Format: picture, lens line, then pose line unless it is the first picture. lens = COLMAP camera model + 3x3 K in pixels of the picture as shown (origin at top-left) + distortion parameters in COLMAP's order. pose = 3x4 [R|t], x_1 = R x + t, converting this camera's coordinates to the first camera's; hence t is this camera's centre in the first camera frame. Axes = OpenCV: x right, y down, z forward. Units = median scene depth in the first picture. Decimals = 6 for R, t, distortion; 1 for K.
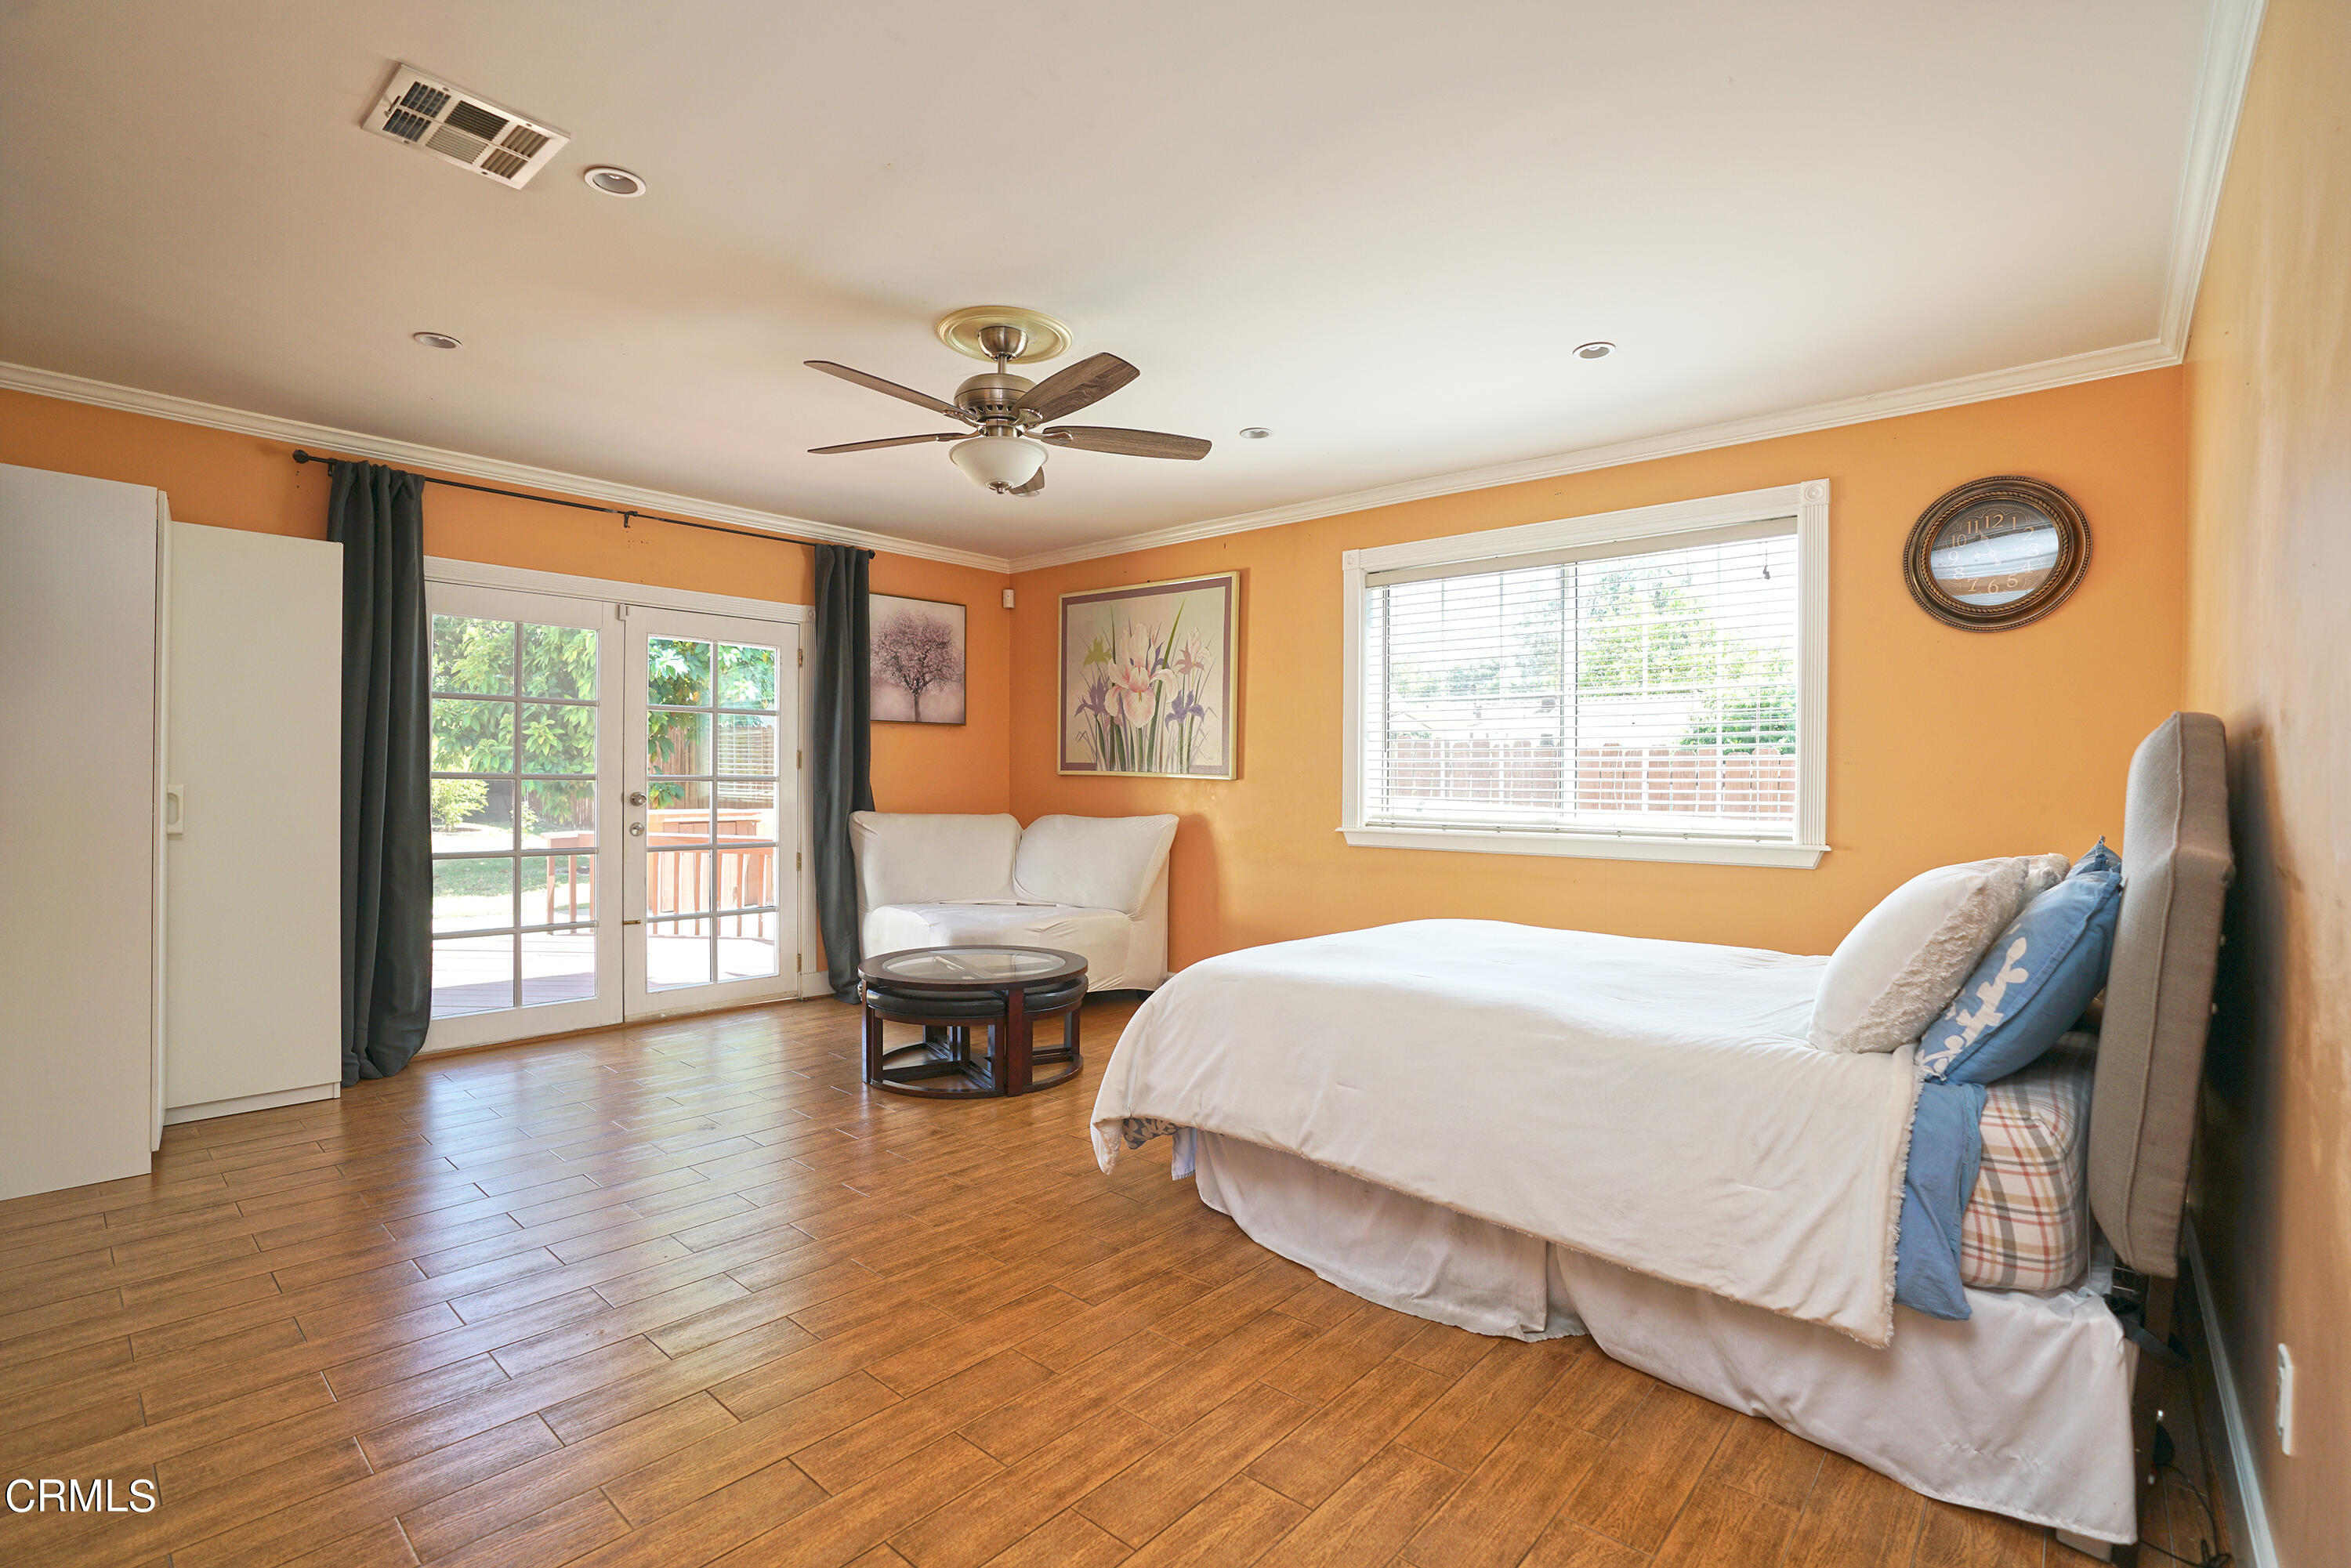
lens RADIAL K [[1063.9, 0, 1175.5], [0, 1063.9, 784.0], [0, 0, 1]] dist [-0.059576, 0.016570]
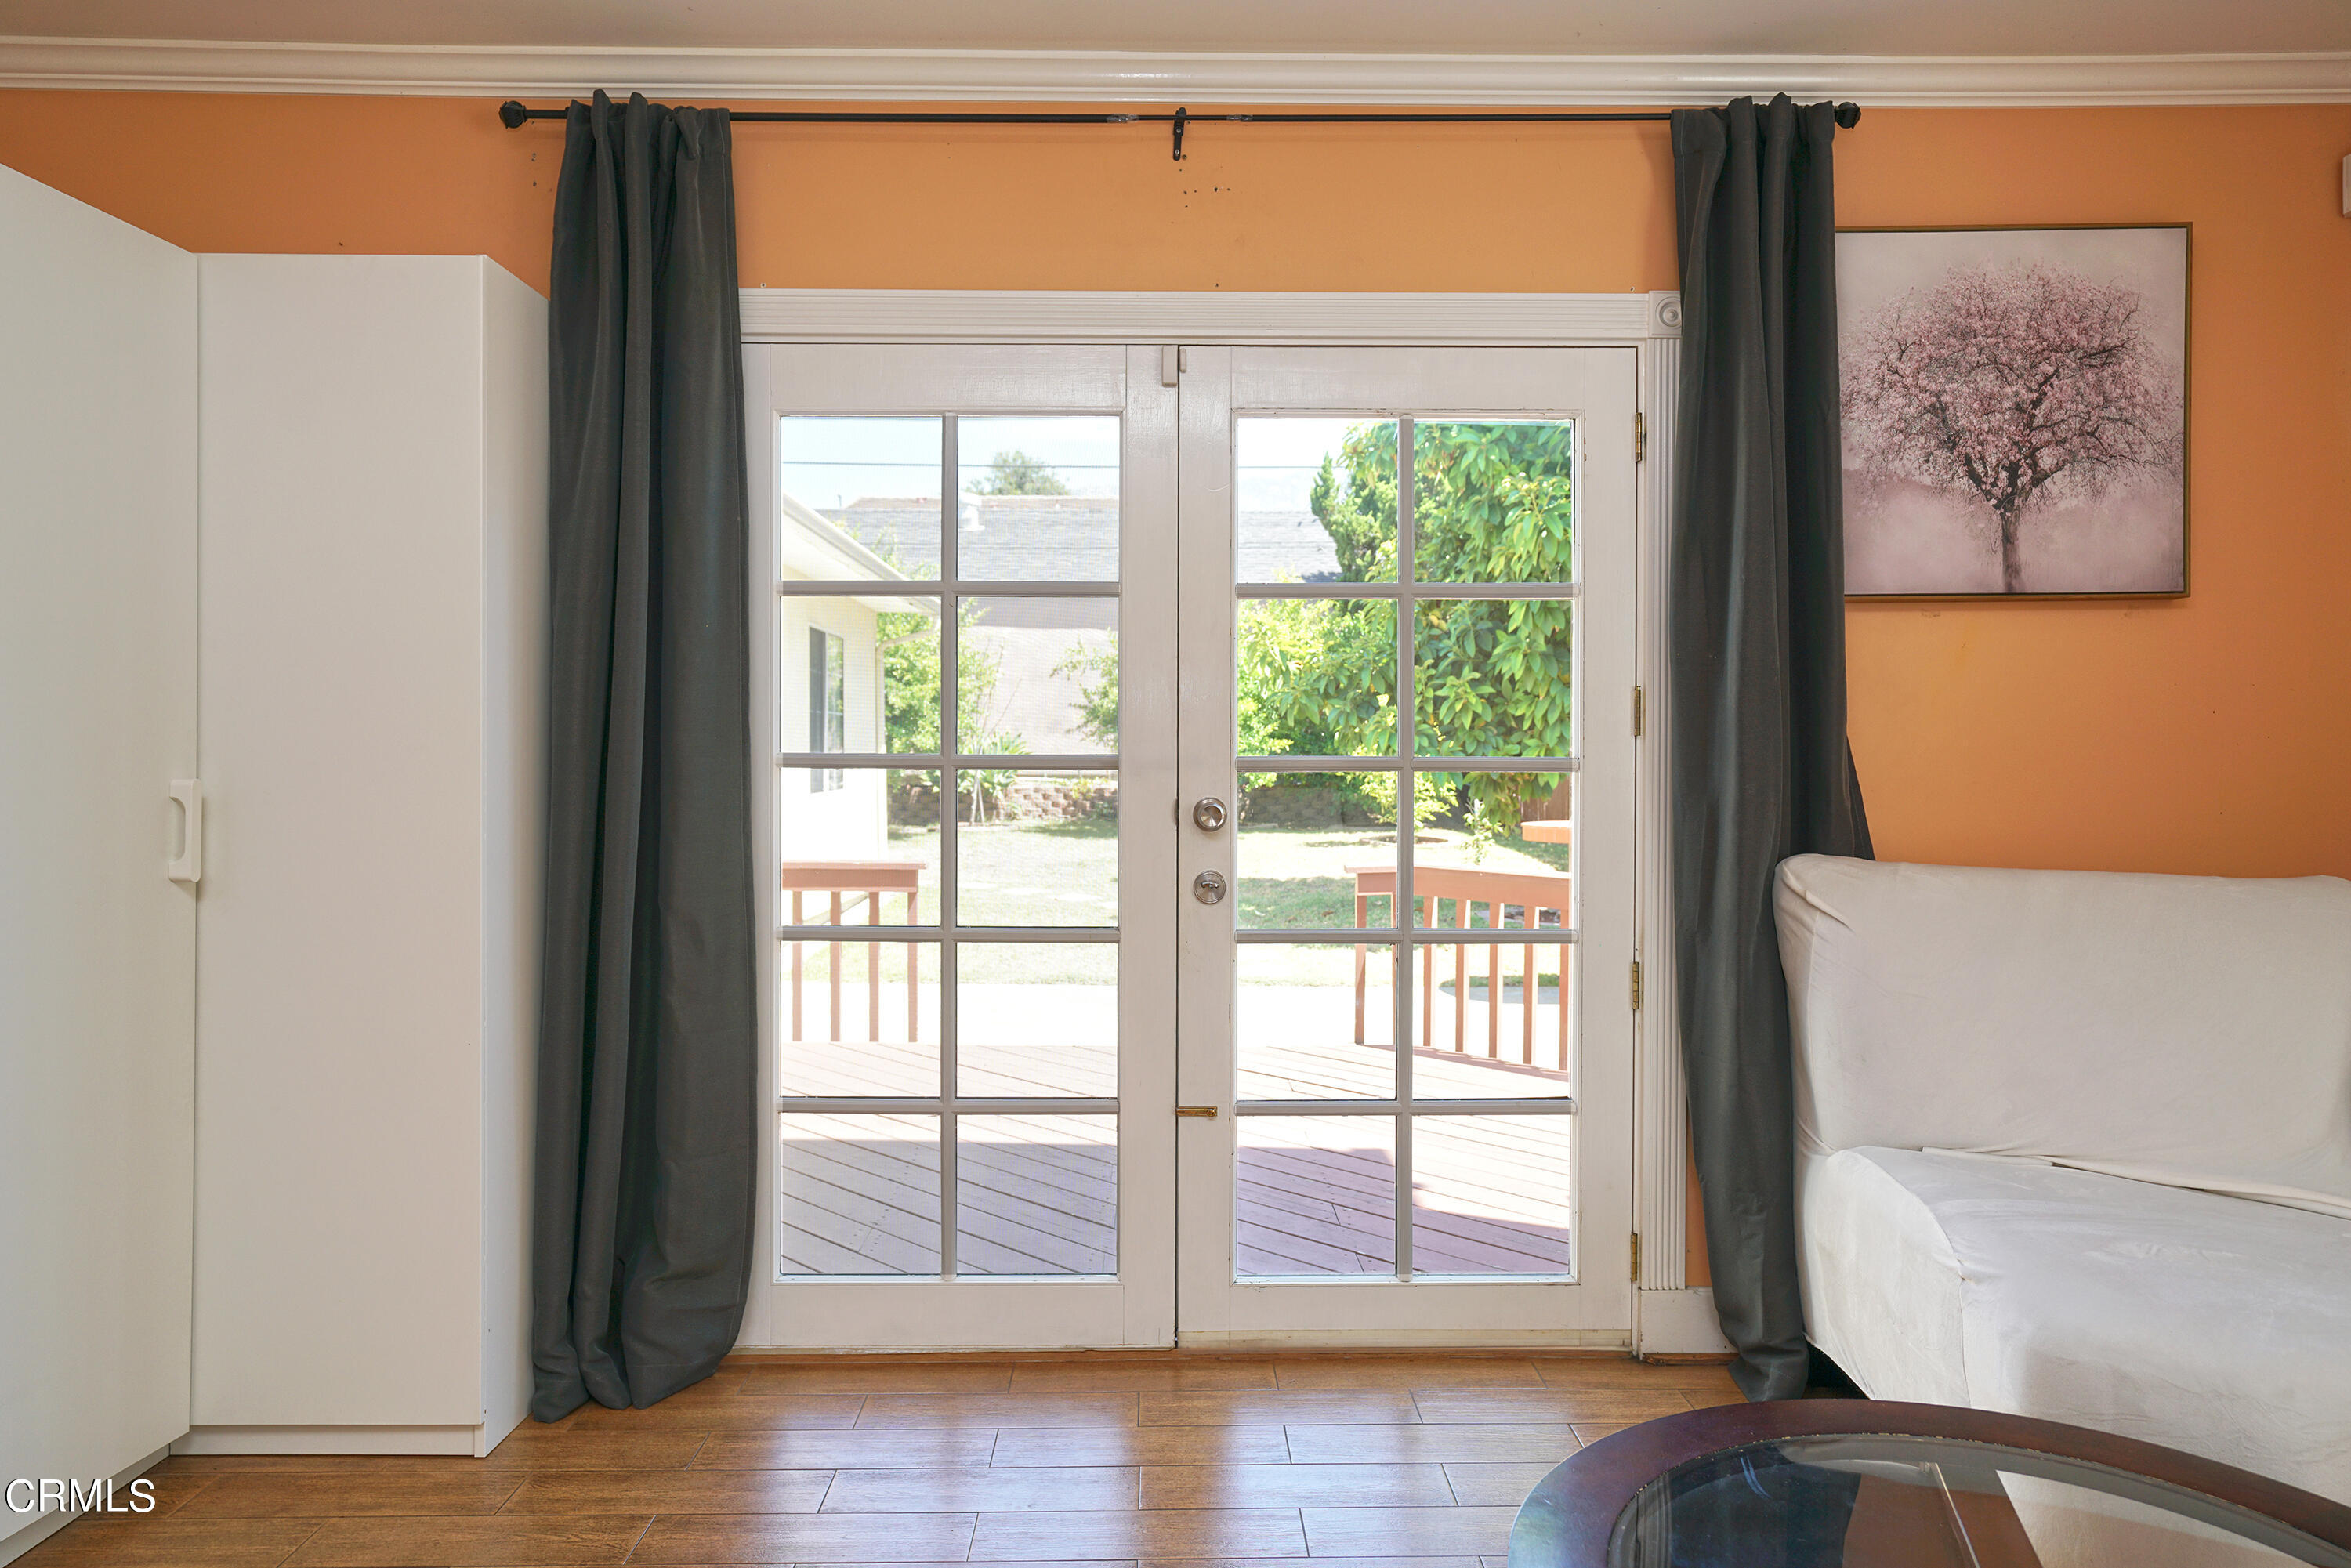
lens RADIAL K [[1552.7, 0, 1180.5], [0, 1552.7, 795.7], [0, 0, 1]] dist [0.002014, 0.001027]
pose [[0.672605, 0.008729, -0.739950, -0.057062], [0.002428, 0.999899, 0.014003, -0.001772], [0.739998, -0.011215, 0.672516, 0.492605]]
